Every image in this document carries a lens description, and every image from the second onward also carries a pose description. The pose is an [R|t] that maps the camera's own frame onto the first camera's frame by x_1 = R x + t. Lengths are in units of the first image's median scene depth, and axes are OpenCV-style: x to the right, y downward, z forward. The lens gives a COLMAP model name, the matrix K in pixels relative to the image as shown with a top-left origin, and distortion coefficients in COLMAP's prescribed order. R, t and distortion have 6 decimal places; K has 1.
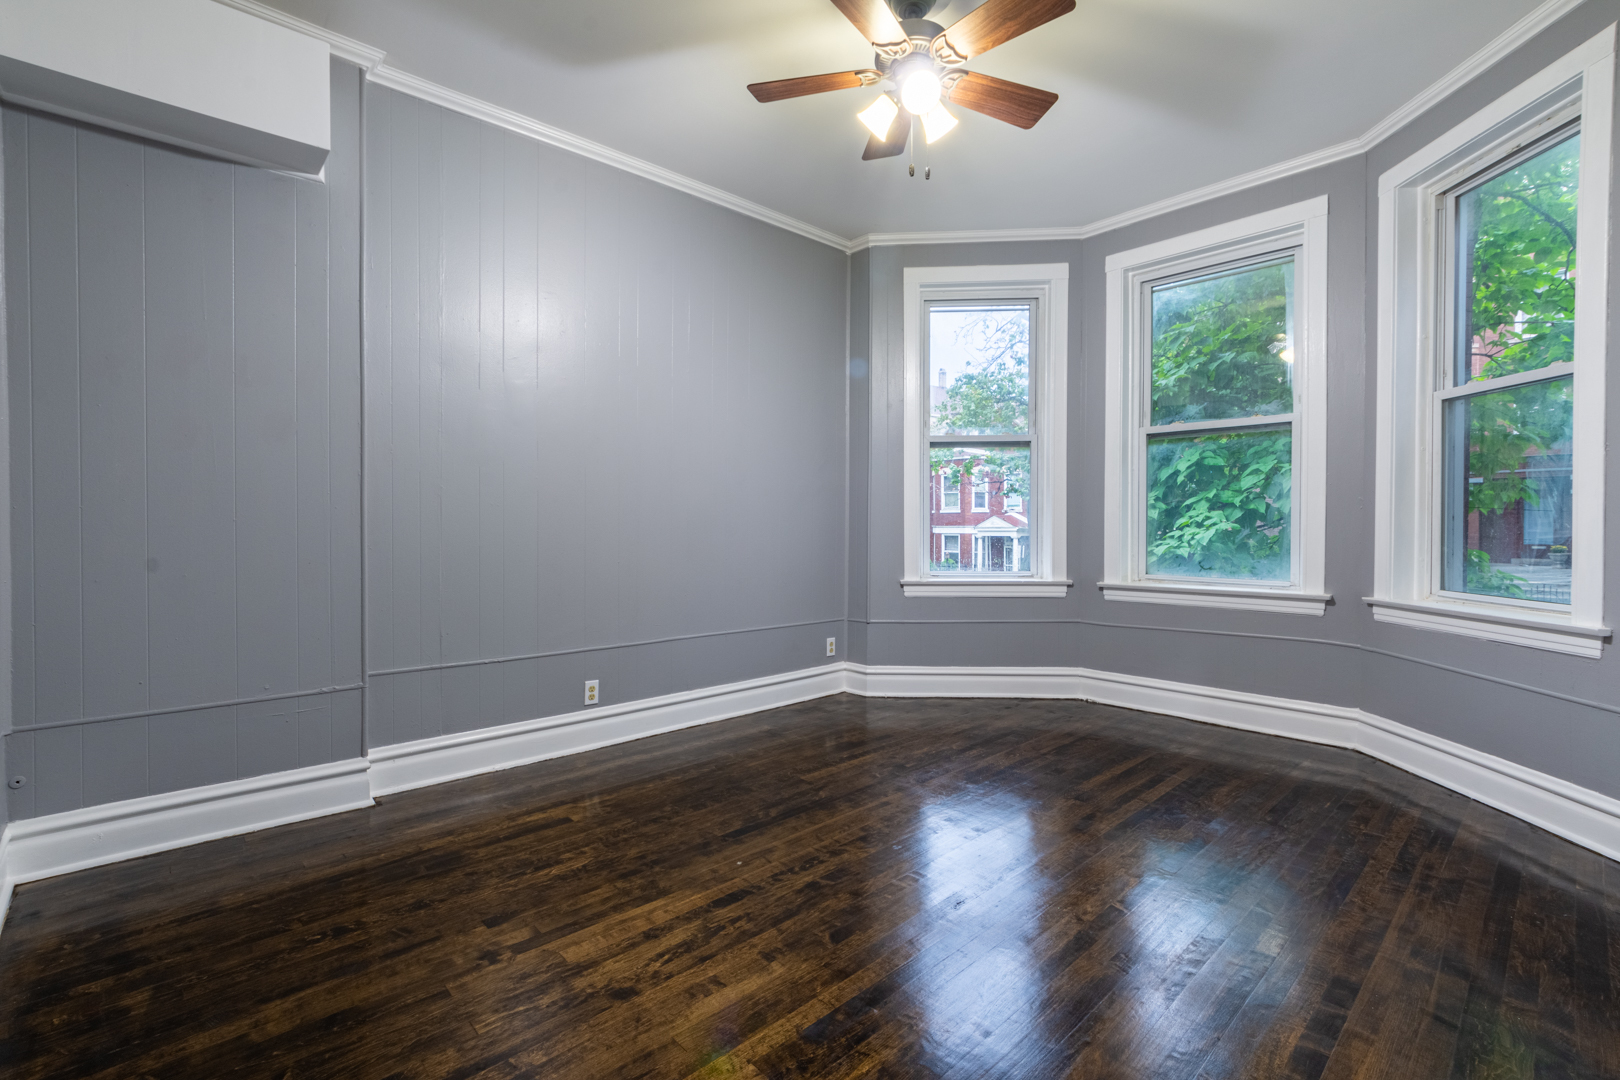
lens RADIAL K [[720.6, 0, 819.6], [0, 720.6, 535.6], [0, 0, 1]] dist [-0.000507, -0.000606]
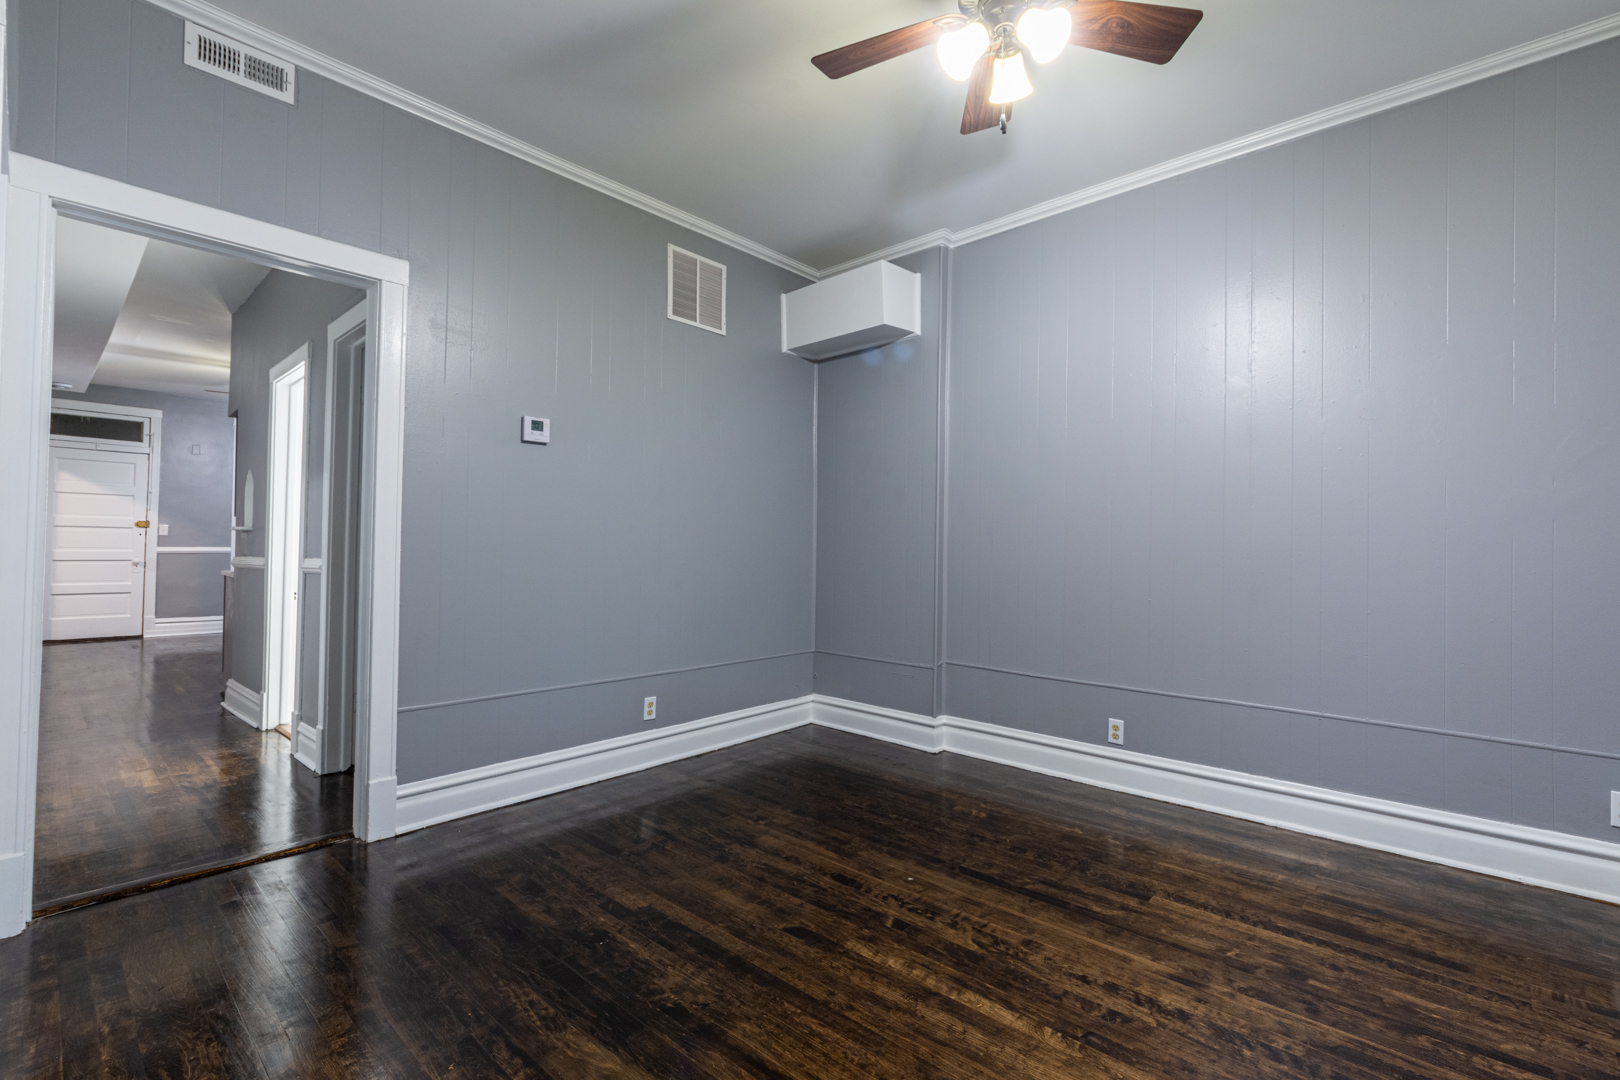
lens RADIAL K [[720.6, 0, 819.6], [0, 720.6, 535.6], [0, 0, 1]] dist [-0.000507, -0.000606]
pose [[0.085253, -0.018948, -0.996179, 0.798057], [-0.029531, 0.999332, -0.021535, -0.018941], [0.995922, 0.031254, 0.084637, 0.647162]]
